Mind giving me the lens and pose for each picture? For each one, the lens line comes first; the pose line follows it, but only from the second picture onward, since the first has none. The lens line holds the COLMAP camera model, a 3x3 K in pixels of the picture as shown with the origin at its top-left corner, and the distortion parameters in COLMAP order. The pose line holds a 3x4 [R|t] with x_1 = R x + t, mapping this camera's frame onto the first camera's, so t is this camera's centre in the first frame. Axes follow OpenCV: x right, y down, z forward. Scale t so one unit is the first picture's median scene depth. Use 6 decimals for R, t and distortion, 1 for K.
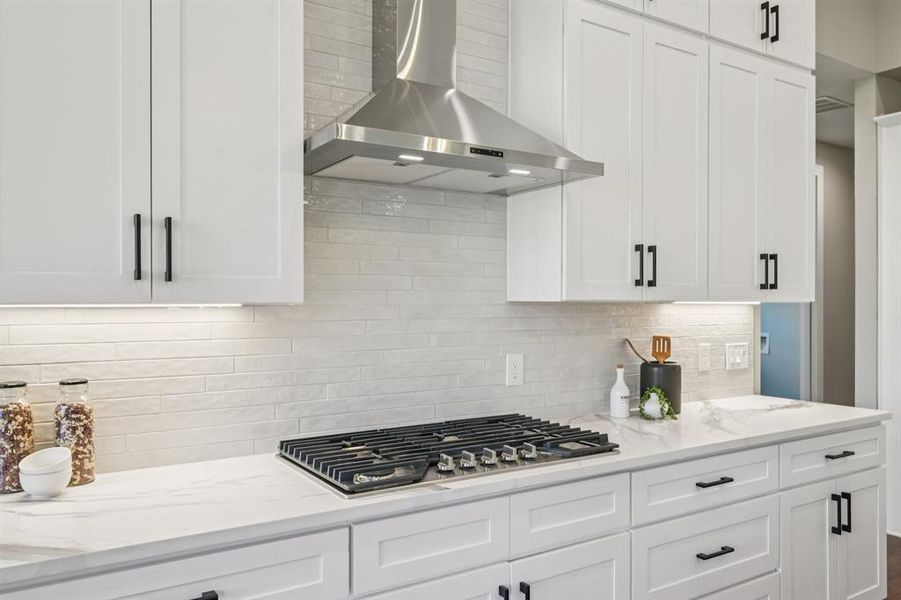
lens RADIAL K [[676.9, 0, 450.5], [0, 676.9, 300.0], [0, 0, 1]] dist [-0.002095, -0.001807]
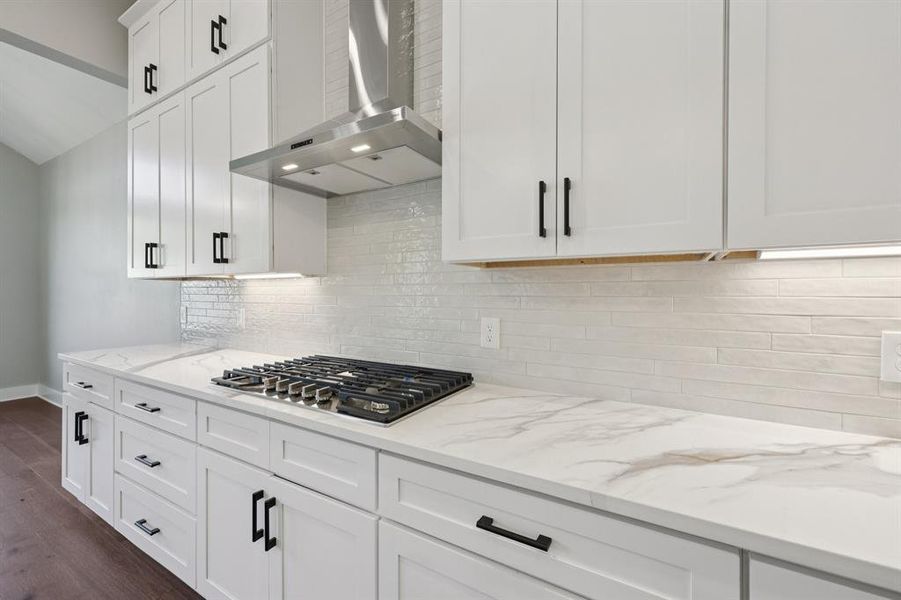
lens RADIAL K [[373.0, 0, 451.8], [0, 373.0, 290.3], [0, 0, 1]] dist [-0.001553, -0.000211]
pose [[0.457498, -0.006522, -0.889187, 0.579583], [0.002514, 0.999979, -0.006041, 0.040460], [0.889207, 0.000528, 0.457504, 0.682030]]
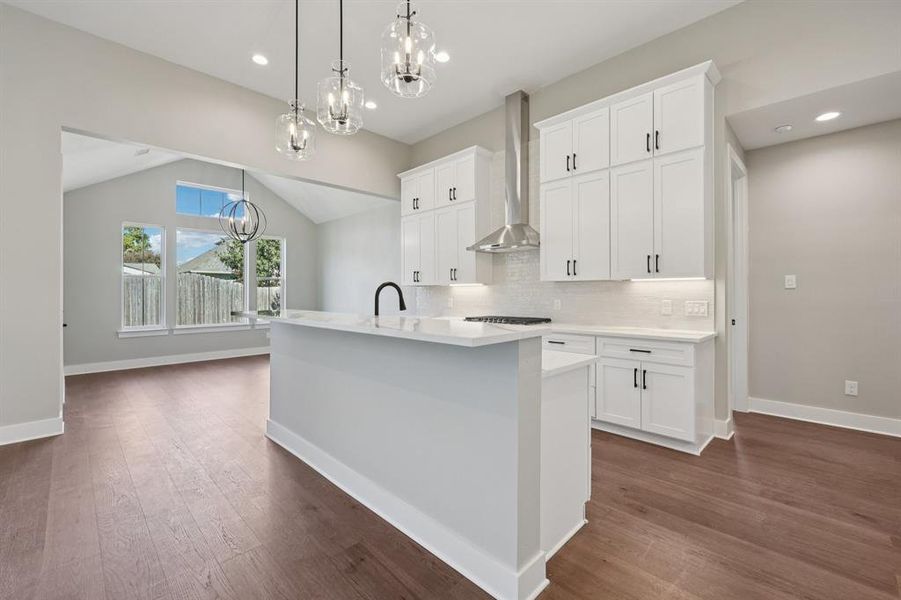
lens RADIAL K [[389.7, 0, 448.2], [0, 389.7, 293.5], [0, 0, 1]] dist [-0.001306, -0.000185]
pose [[0.217211, 0.000710, -0.976124, 1.661209], [0.009027, 0.999956, 0.002736, 0.043450], [0.976083, -0.009406, 0.217195, 0.157358]]
